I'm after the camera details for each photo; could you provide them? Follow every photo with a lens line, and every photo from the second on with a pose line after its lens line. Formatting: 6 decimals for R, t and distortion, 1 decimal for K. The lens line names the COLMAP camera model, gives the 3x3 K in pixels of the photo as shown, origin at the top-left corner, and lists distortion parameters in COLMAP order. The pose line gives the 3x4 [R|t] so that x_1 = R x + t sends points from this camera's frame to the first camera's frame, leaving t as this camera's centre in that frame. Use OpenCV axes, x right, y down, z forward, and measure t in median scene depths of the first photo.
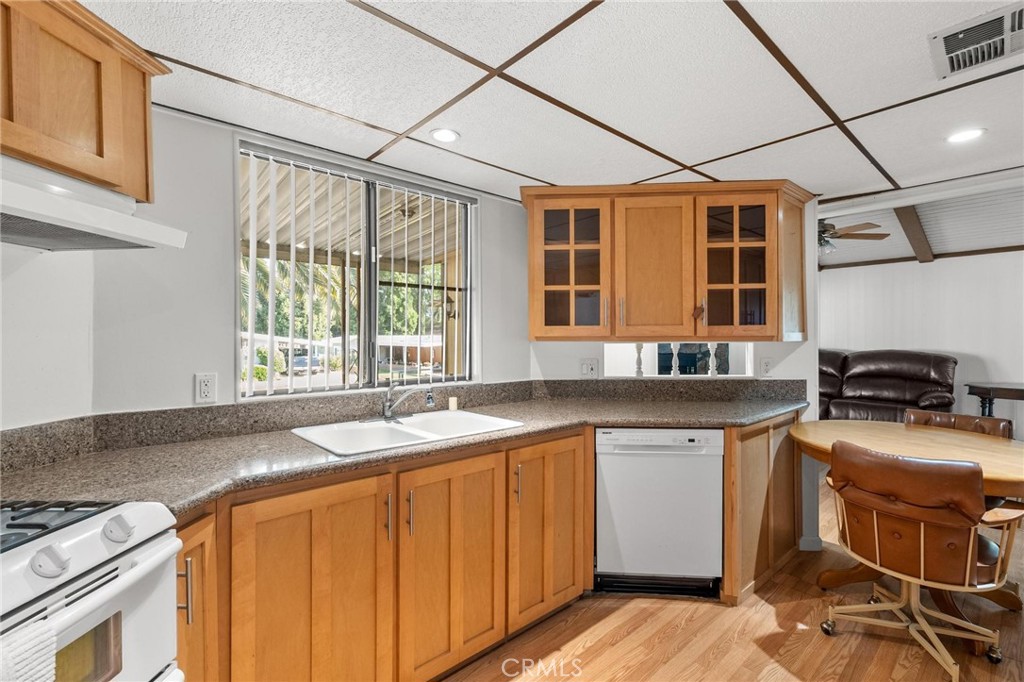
lens RADIAL K [[453.7, 0, 509.0], [0, 453.7, 336.3], [0, 0, 1]] dist [0.001778, 0.000432]
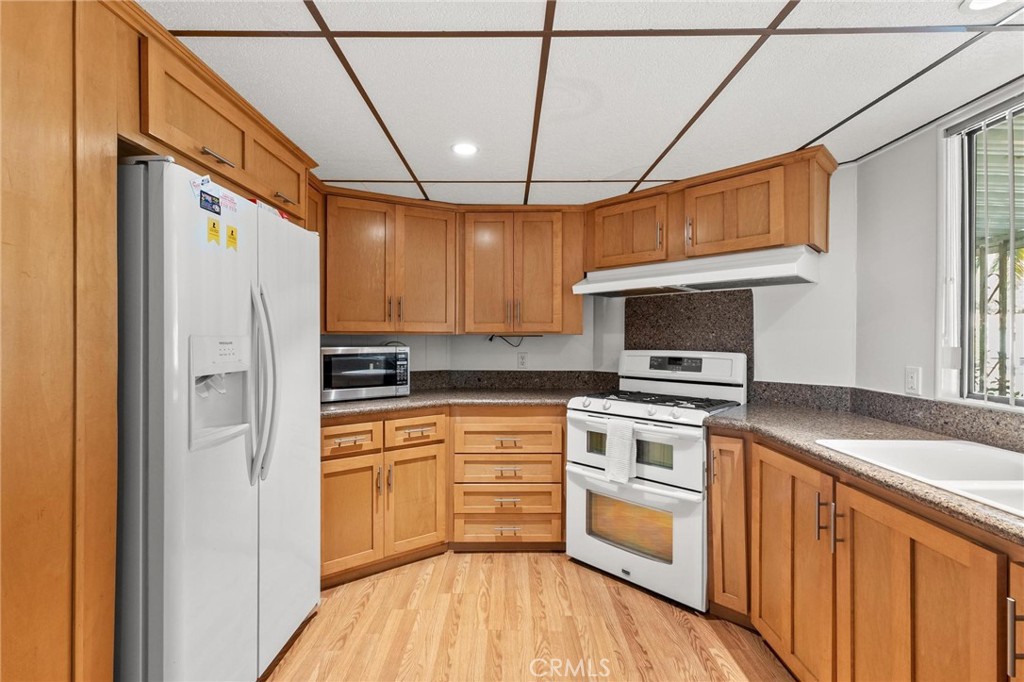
lens RADIAL K [[453.7, 0, 509.0], [0, 453.7, 336.3], [0, 0, 1]] dist [0.001778, 0.000432]
pose [[-0.661327, -0.000783, -0.750098, 0.898369], [0.000084, 0.999999, -0.001118, 0.011498], [0.750098, -0.000802, -0.661326, 1.131510]]
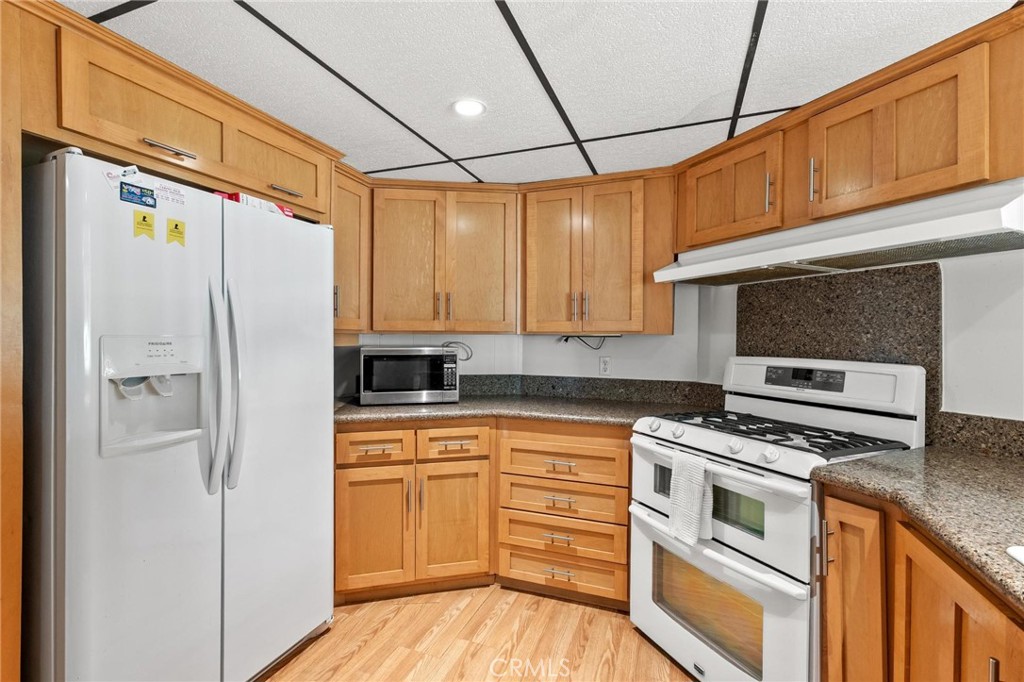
lens RADIAL K [[458.8, 0, 507.2], [0, 458.8, 337.4], [0, 0, 1]] dist [0.003592, 0.000219]
pose [[-0.887217, -0.002029, -0.461348, 0.413632], [-0.004286, 0.999983, 0.003846, 0.006264], [0.461333, 0.005389, -0.887211, 1.175212]]
